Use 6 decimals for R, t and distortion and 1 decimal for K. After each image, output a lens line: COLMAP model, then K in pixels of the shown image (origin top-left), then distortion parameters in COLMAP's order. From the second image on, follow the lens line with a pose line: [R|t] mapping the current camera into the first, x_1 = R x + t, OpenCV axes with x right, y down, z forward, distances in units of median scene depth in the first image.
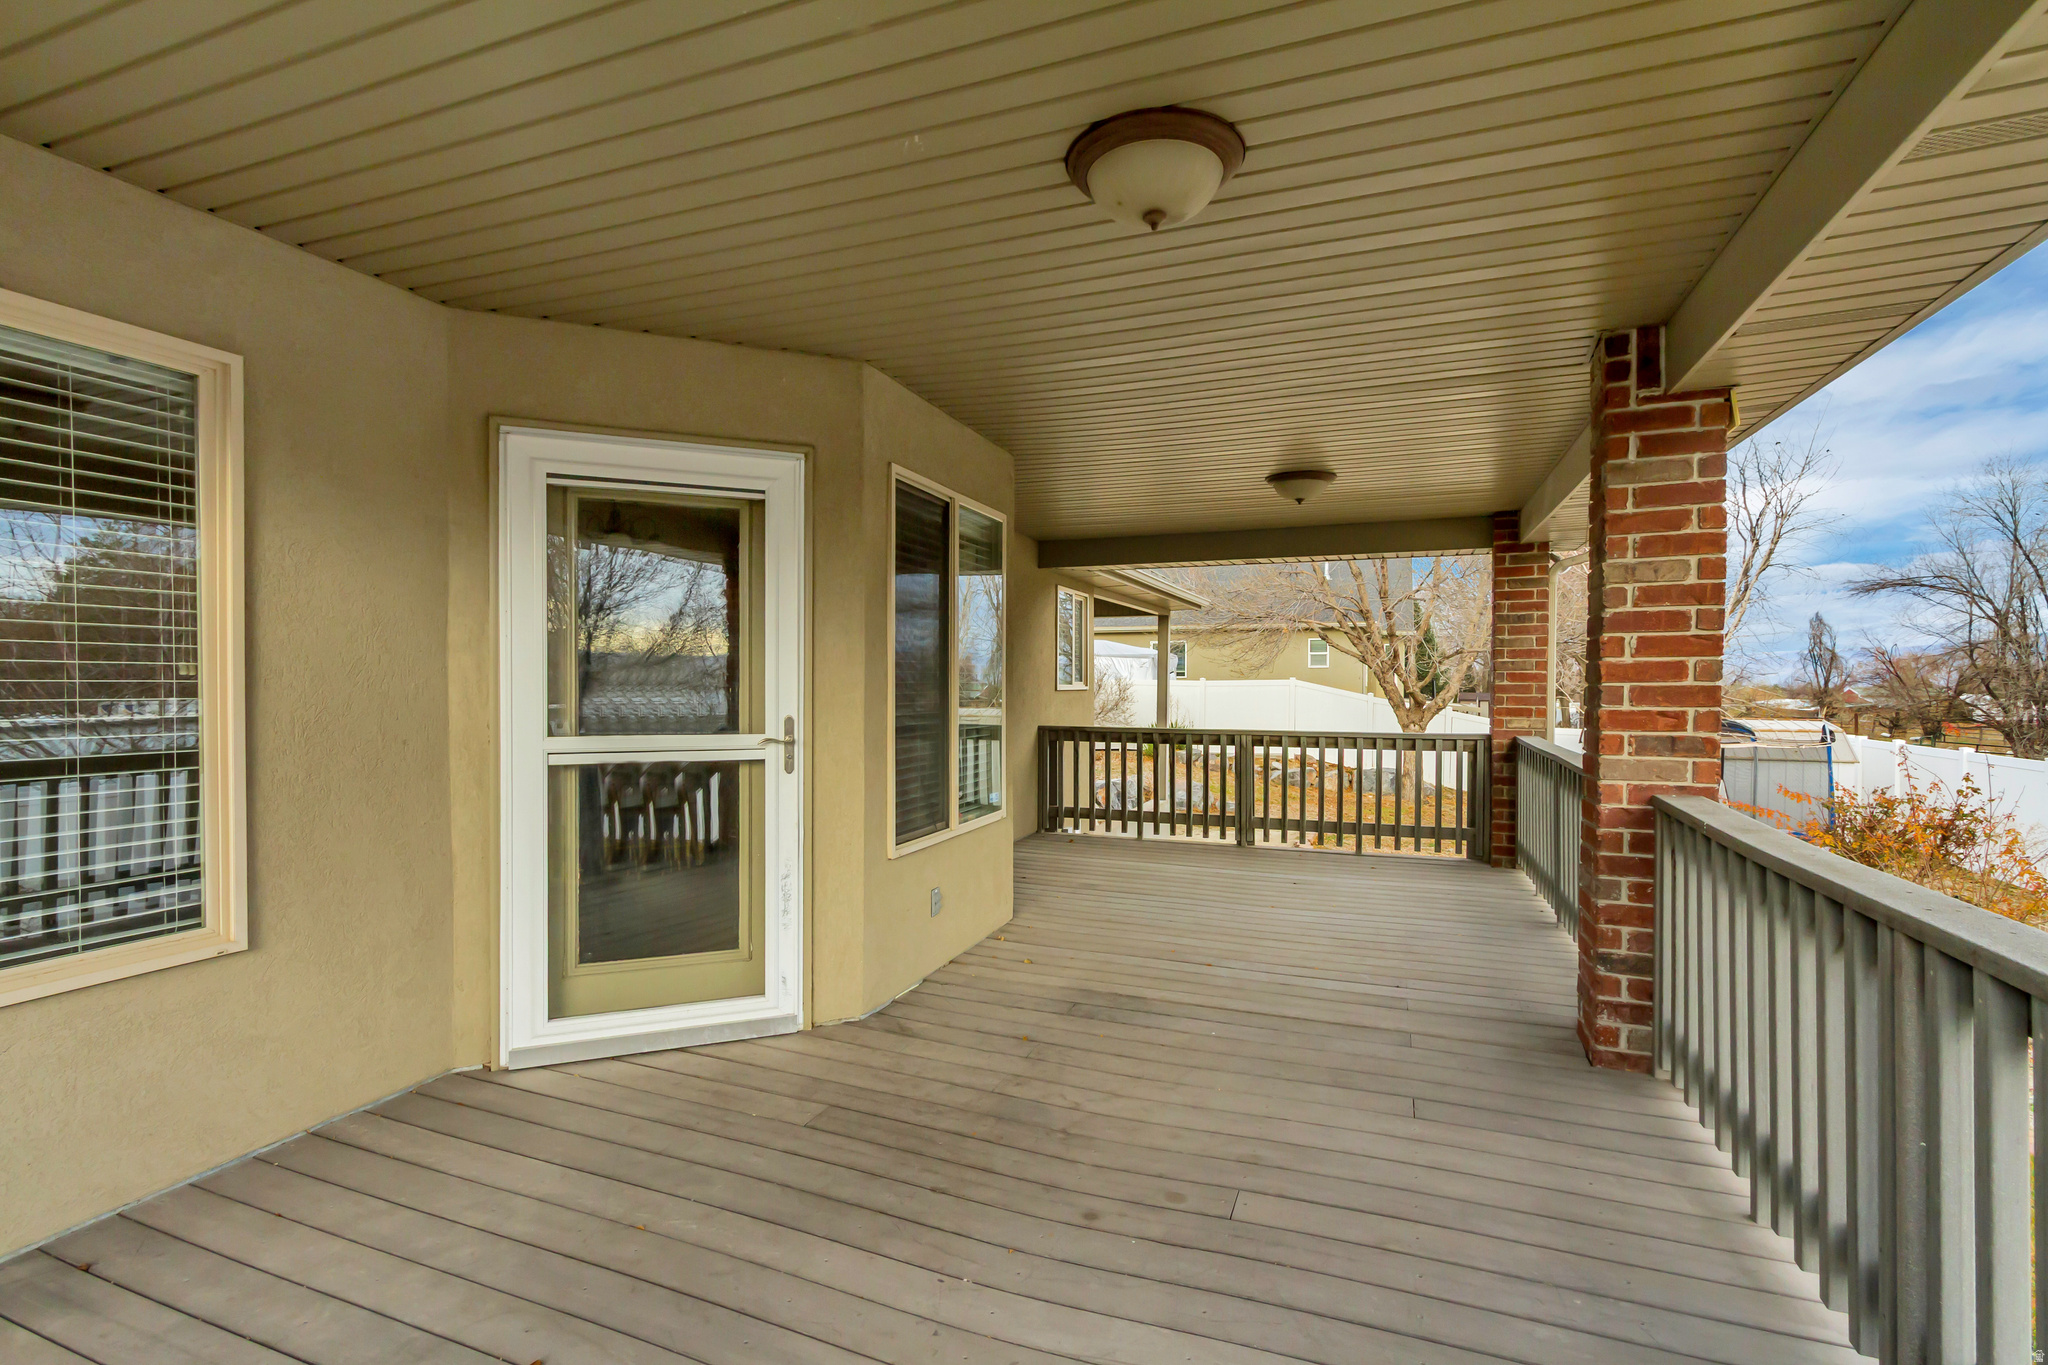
lens RADIAL K [[941.9, 0, 1023.3], [0, 941.9, 678.3], [0, 0, 1]] dist [0.003767, 0.001026]
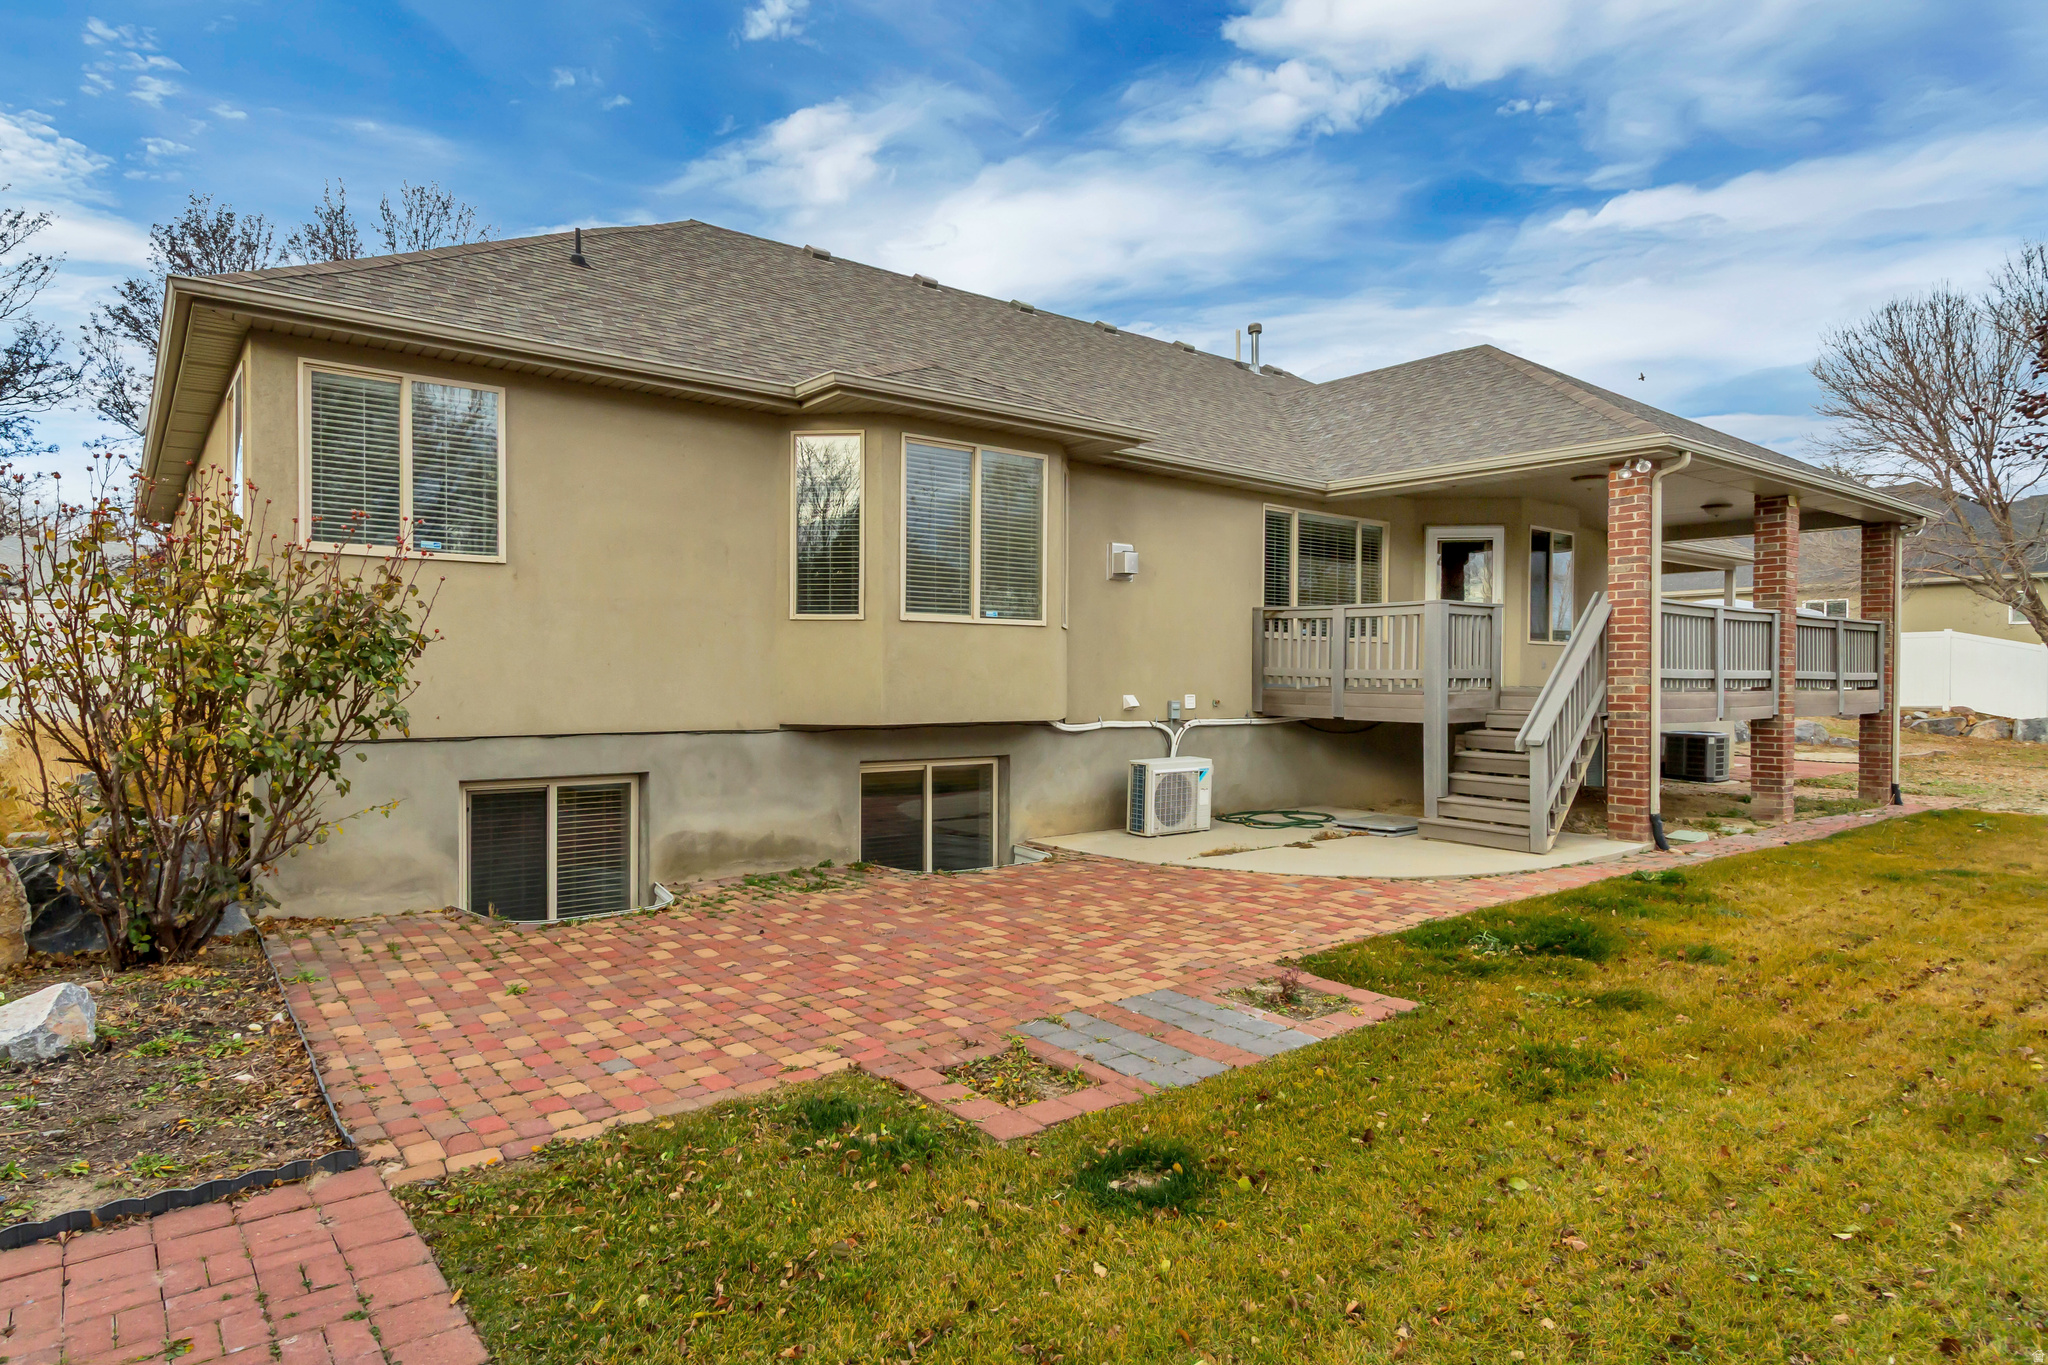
lens RADIAL K [[1144.6, 0, 1008.8], [0, 1144.6, 685.1], [0, 0, 1]] dist [0.004092, 0.001350]
pose [[0.854174, 0.010848, -0.519873, 0.361215], [-0.004643, 0.999902, 0.013237, 0.268634], [0.519966, -0.008893, 0.854141, -3.102216]]
